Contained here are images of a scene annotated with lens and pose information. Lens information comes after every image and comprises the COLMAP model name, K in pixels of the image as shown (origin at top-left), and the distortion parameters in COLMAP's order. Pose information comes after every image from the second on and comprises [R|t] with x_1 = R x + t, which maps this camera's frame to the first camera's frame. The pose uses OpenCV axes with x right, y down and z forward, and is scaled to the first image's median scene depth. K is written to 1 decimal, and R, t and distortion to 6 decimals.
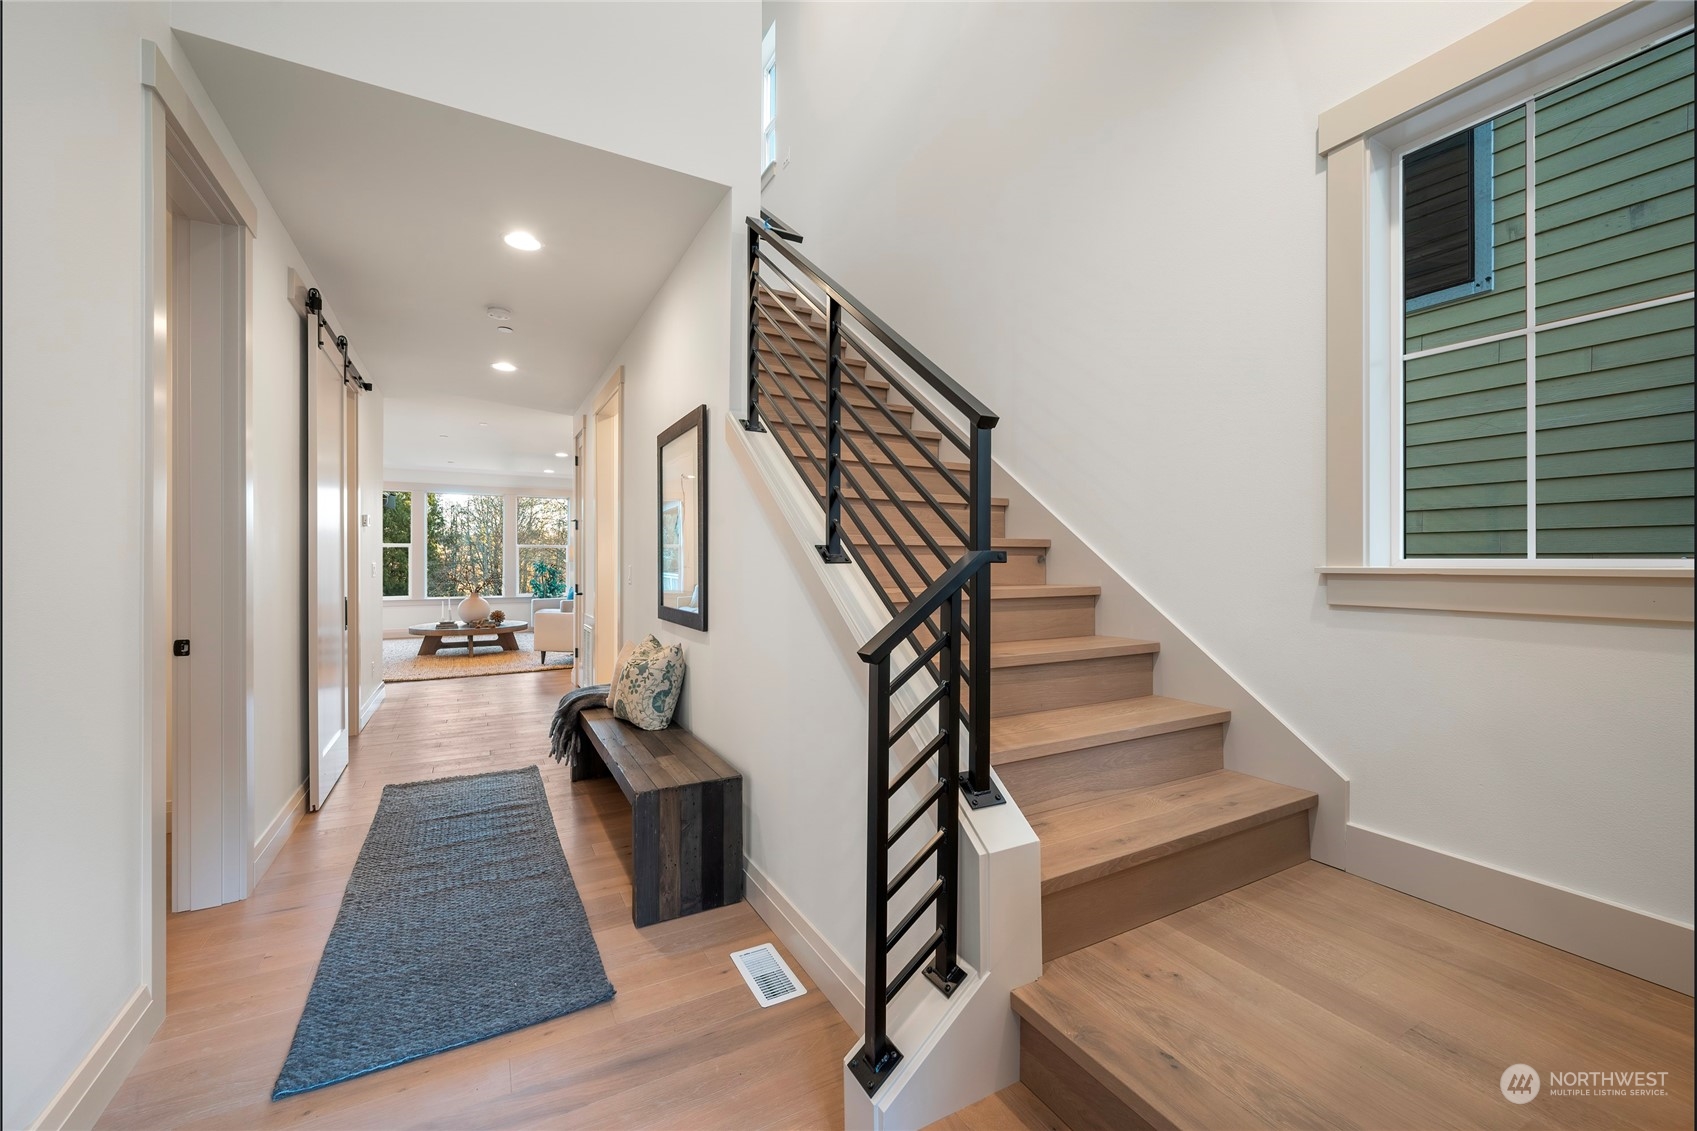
lens RADIAL K [[679.0, 0, 848.4], [0, 679.0, 567.7], [0, 0, 1]] dist [0.002780, 0.000152]
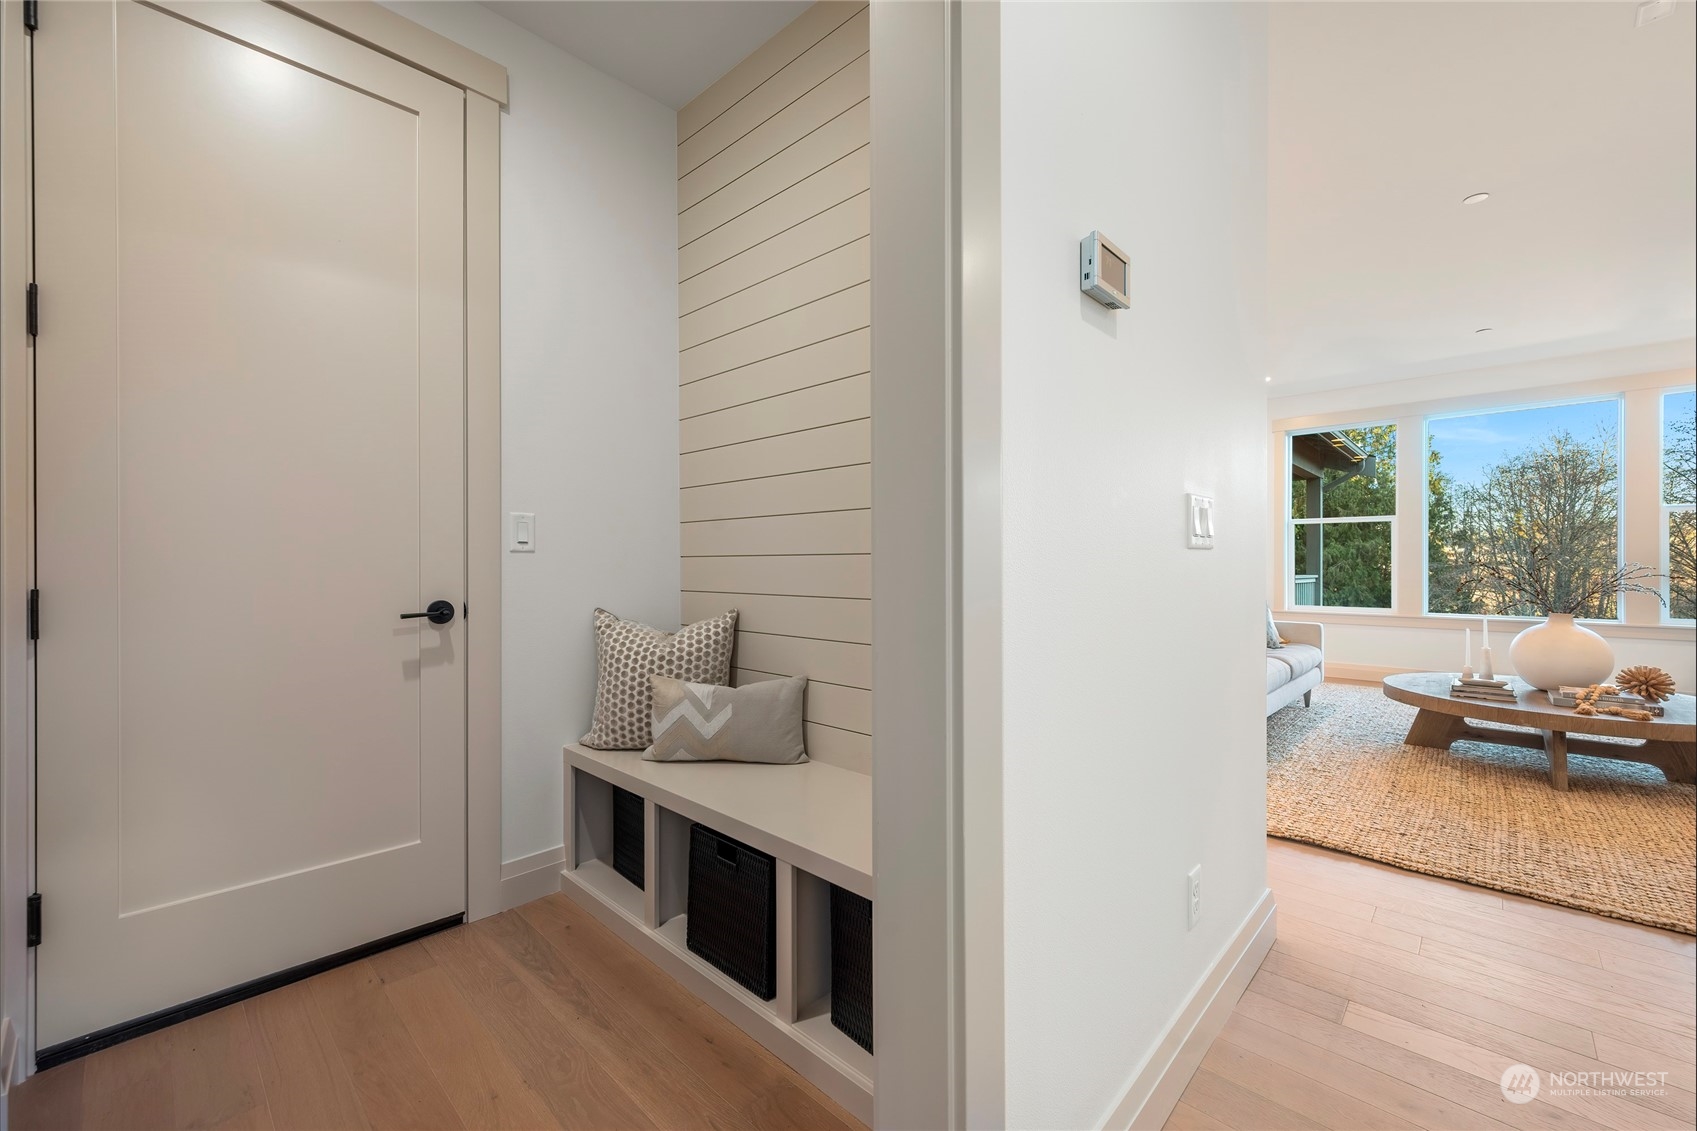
lens RADIAL K [[679.0, 0, 846.9], [0, 679.0, 572.0], [0, 0, 1]] dist [0.002780, 0.000152]
pose [[0.303587, 0.002634, -0.952800, -0.118948], [-0.004705, 0.999988, 0.001265, 0.005718], [0.952792, 0.004099, 0.303596, 0.192153]]
